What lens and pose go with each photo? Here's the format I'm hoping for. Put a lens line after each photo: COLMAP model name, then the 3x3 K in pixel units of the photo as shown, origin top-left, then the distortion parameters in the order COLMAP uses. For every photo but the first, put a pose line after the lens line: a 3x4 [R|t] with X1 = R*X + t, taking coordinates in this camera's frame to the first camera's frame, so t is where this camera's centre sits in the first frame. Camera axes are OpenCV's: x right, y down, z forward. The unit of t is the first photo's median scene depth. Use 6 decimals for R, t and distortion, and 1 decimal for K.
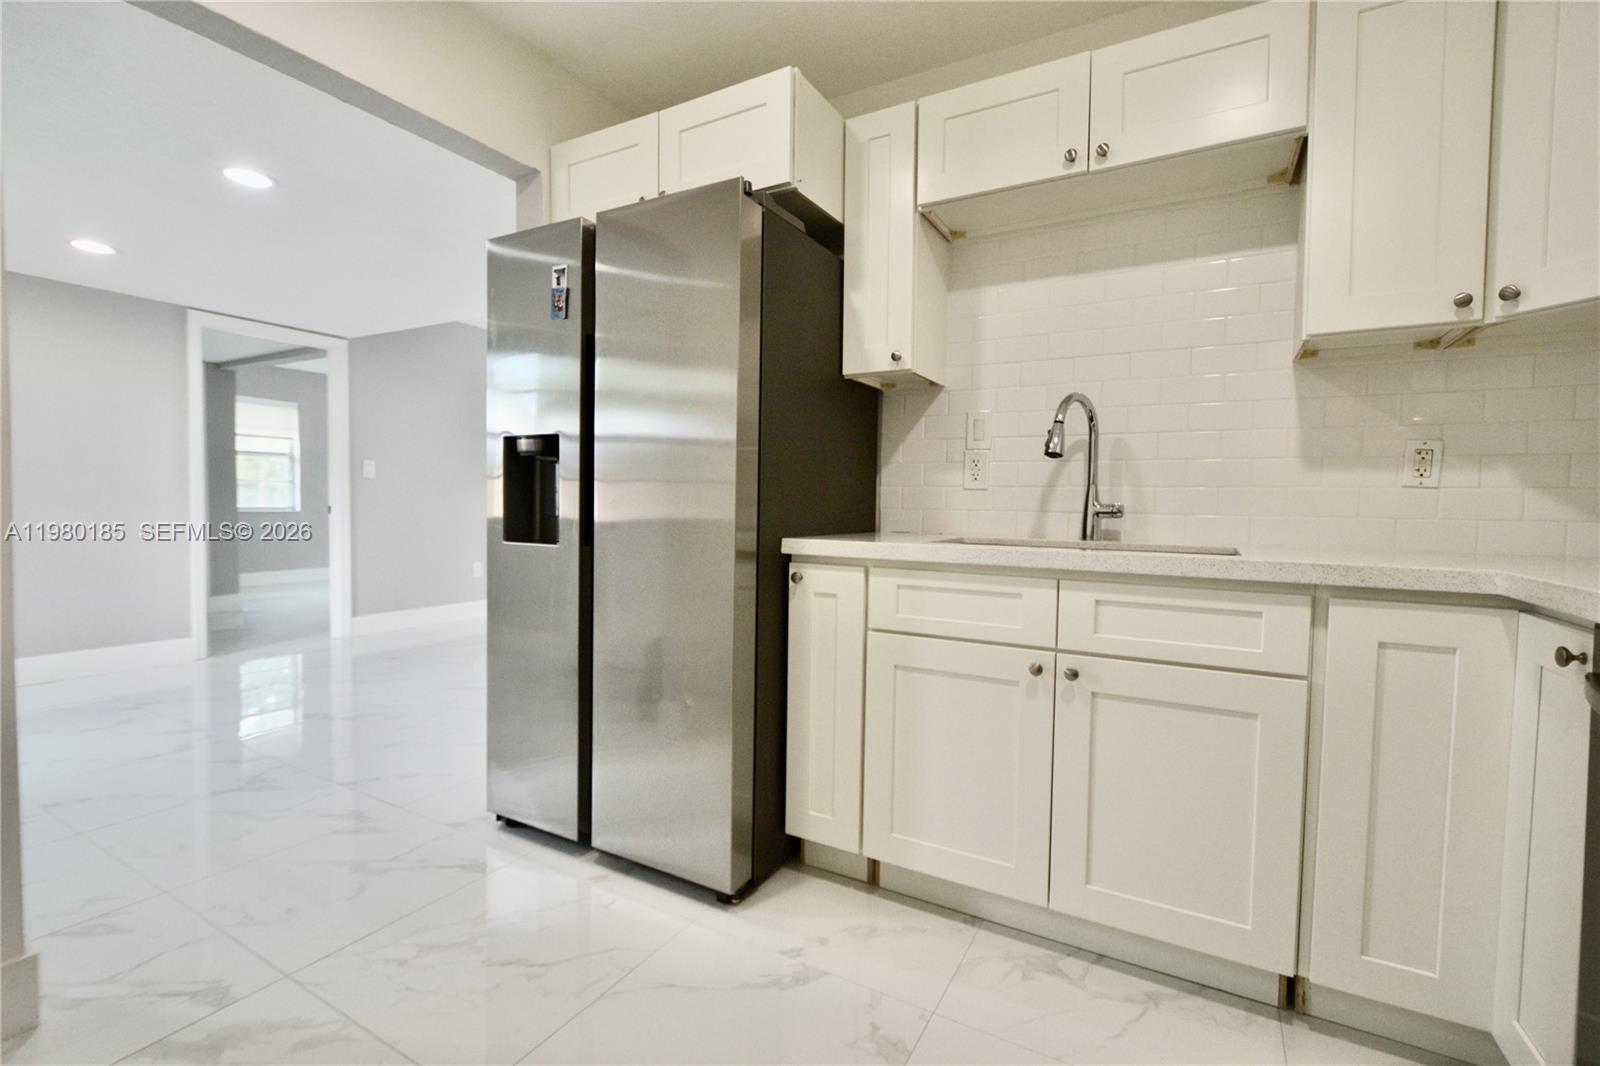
lens RADIAL K [[712.6, 0, 797.7], [0, 712.6, 533.9], [0, 0, 1]] dist [0.001667, -0.004922]
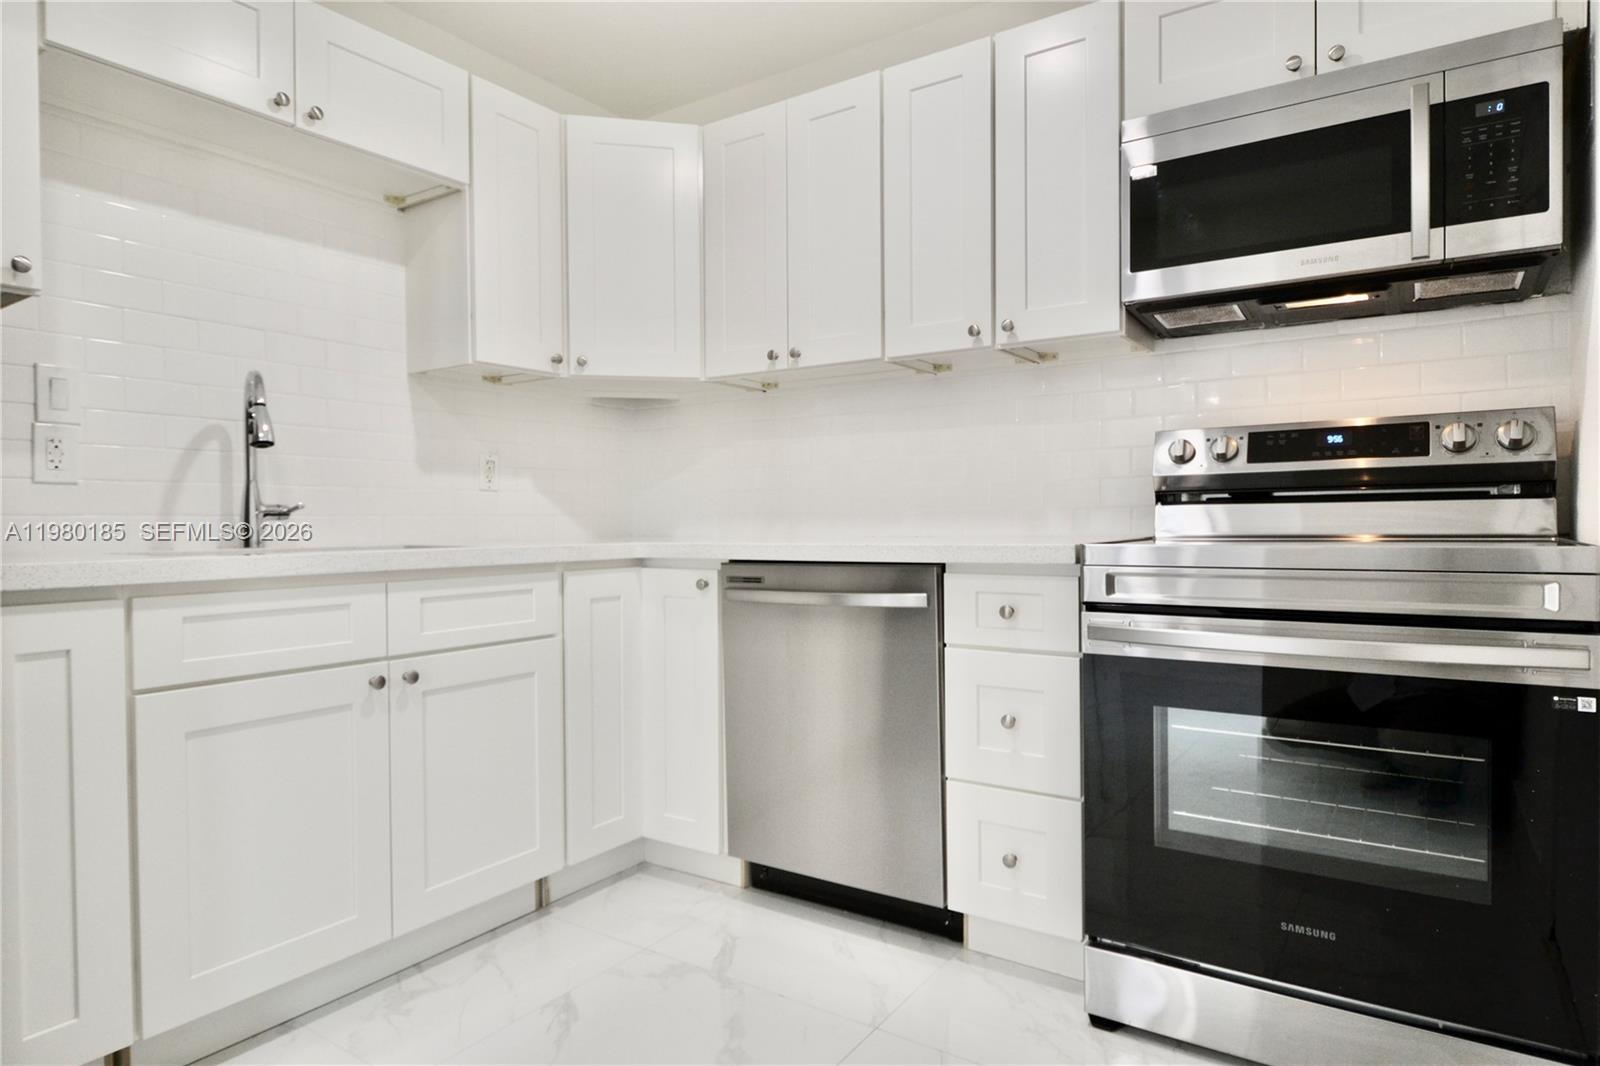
lens RADIAL K [[919.2, 0, 799.6], [0, 919.2, 531.0], [0, 0, 1]] dist [-0.000675, -0.006470]
pose [[0.070038, -0.027726, 0.997159, -0.760580], [0.050247, 0.998443, 0.024232, -0.005078], [-0.996278, 0.048407, 0.071322, 0.351242]]
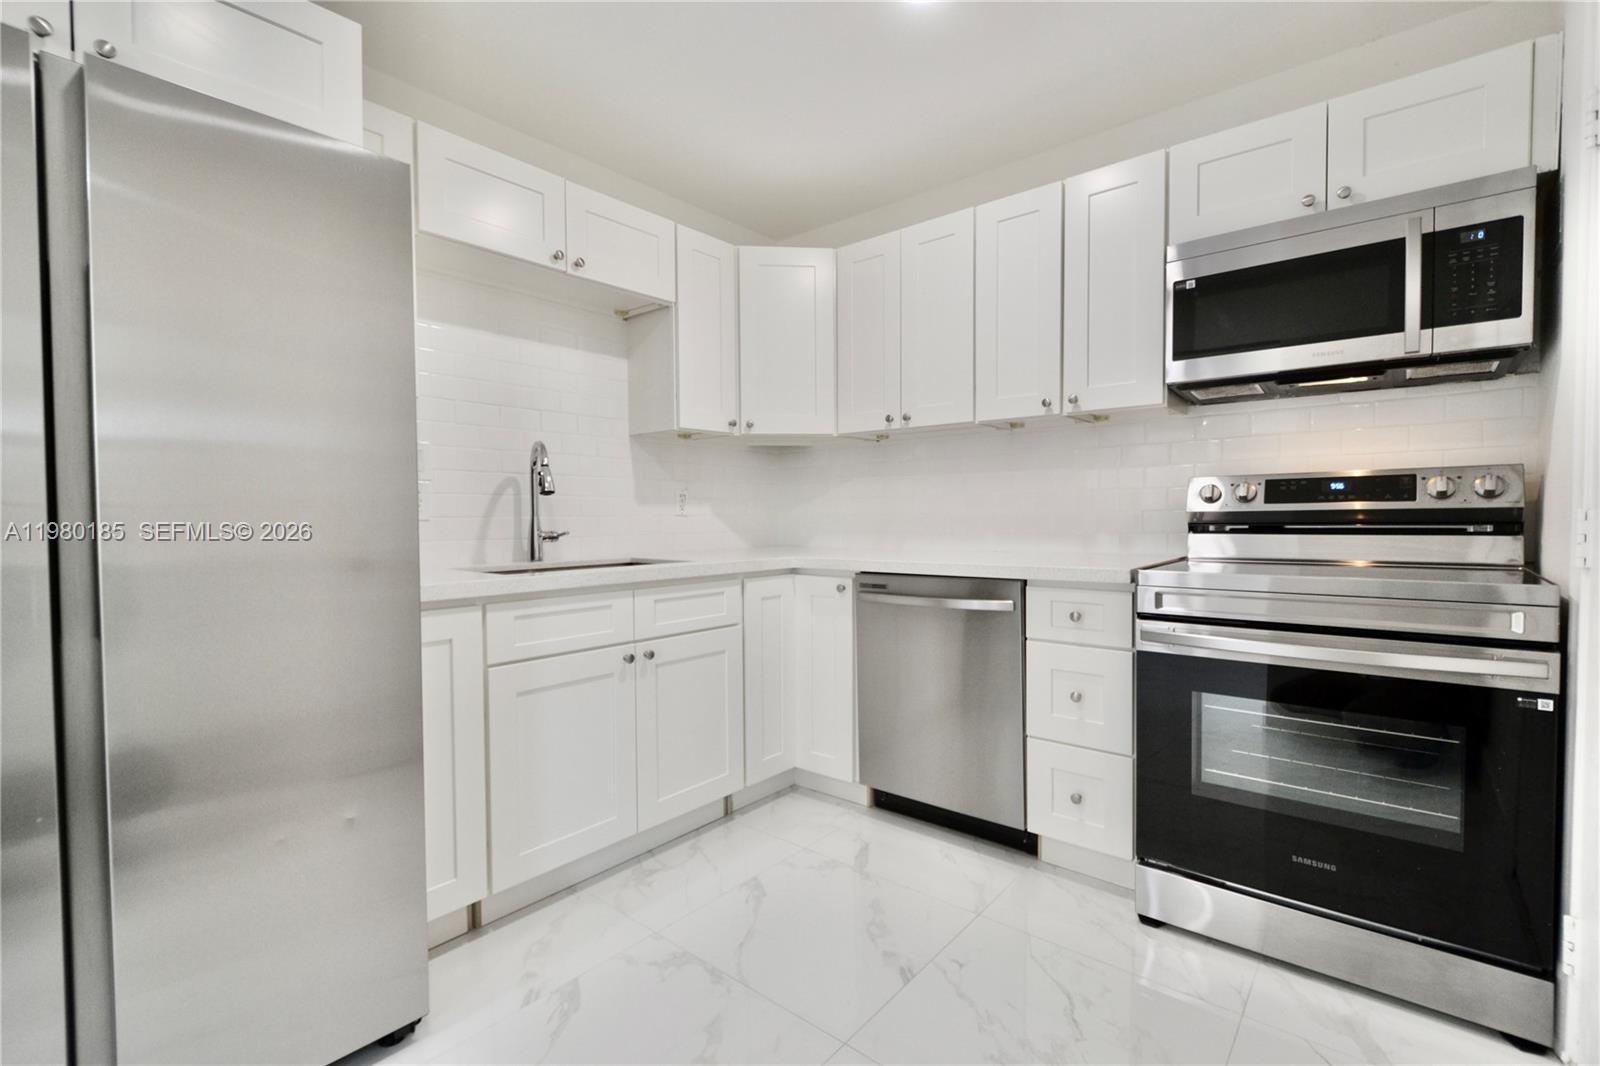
lens RADIAL K [[712.6, 0, 793.2], [0, 712.6, 535.3], [0, 0, 1]] dist [0.001667, -0.004922]
pose [[0.179589, -0.044526, 0.982734, -0.870506], [0.051133, 0.998047, 0.035875, -0.069684], [-0.982412, 0.043808, 0.181515, 0.425790]]
